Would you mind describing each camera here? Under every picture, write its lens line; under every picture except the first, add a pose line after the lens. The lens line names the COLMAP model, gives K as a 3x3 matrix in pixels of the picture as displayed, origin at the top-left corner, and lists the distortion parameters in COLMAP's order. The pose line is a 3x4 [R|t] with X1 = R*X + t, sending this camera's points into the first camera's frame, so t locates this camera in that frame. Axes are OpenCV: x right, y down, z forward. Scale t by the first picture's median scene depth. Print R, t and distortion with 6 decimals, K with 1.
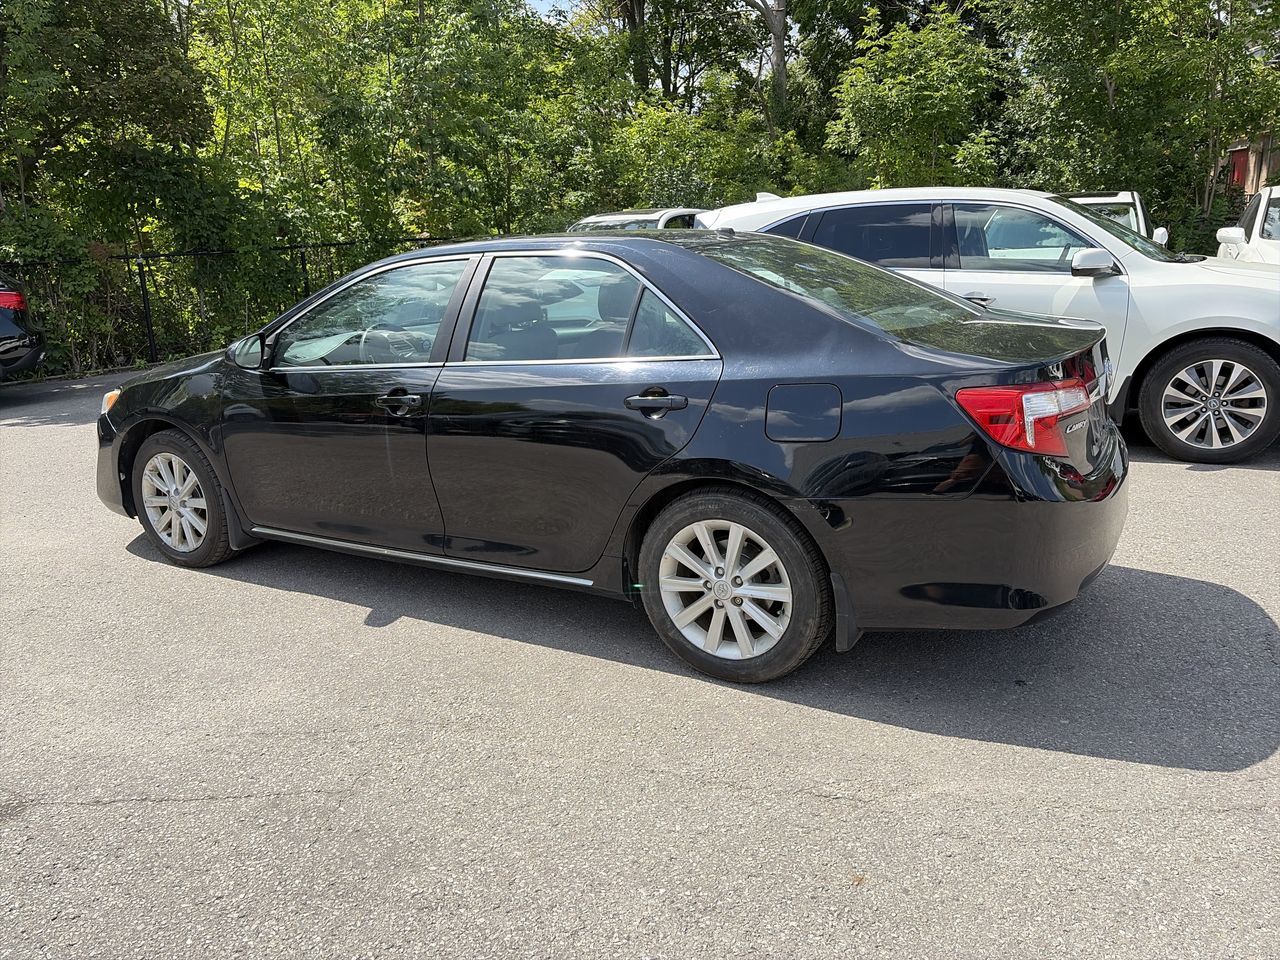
lens RADIAL K [[1031.8, 0, 665.0], [0, 1031.8, 464.2], [0, 0, 1]] dist [0.056376, -0.067540]
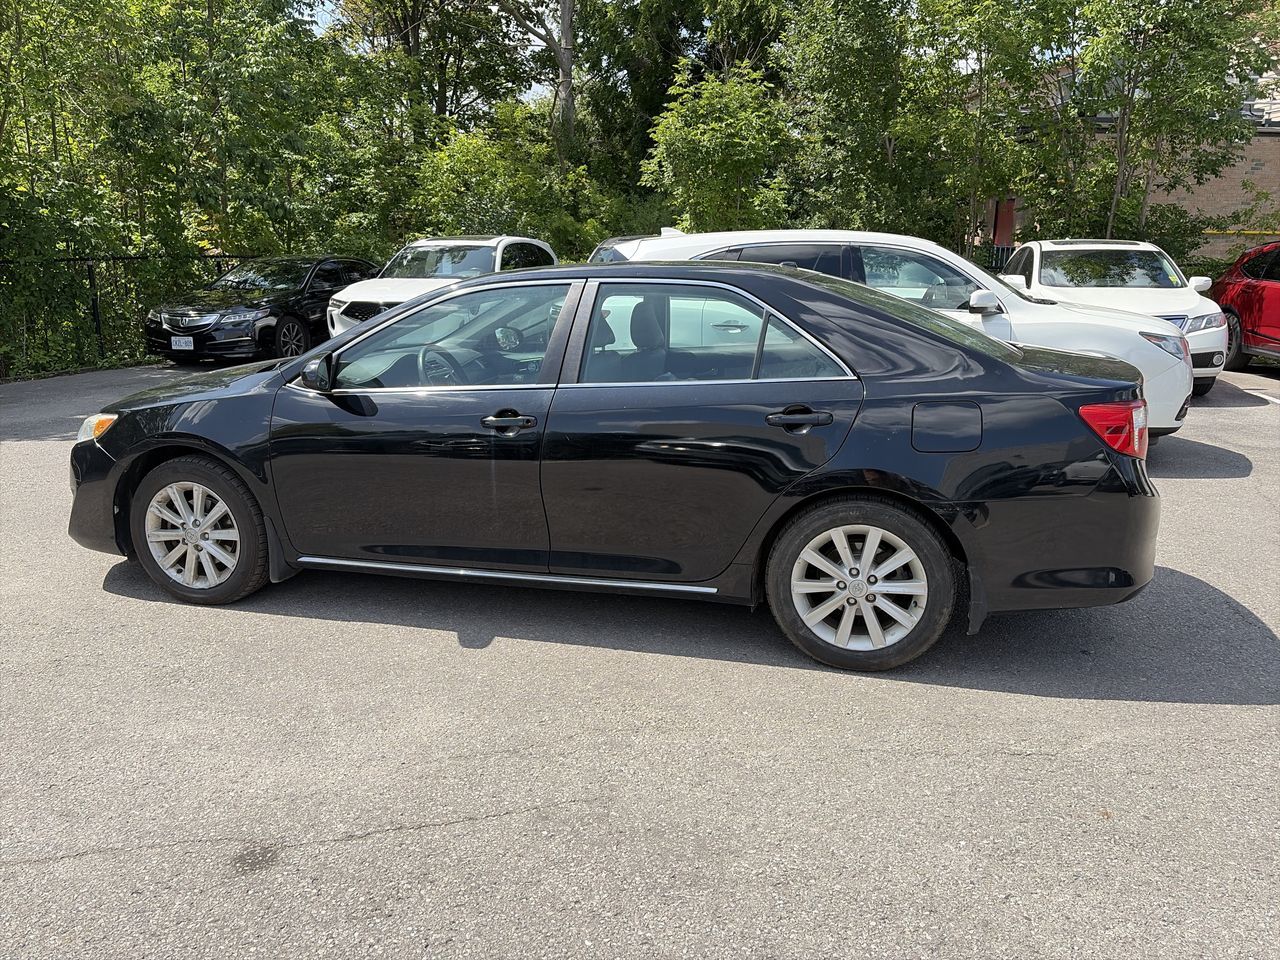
lens RADIAL K [[1036.5, 0, 640.0], [0, 1036.5, 480.0], [0, 0, 1]] dist [0.027092, -0.000591]
pose [[0.957482, -0.023376, 0.287543, -0.352318], [0.027189, 0.999587, -0.009273, 0.006934], [-0.287208, 0.016697, 0.957723, -0.001572]]
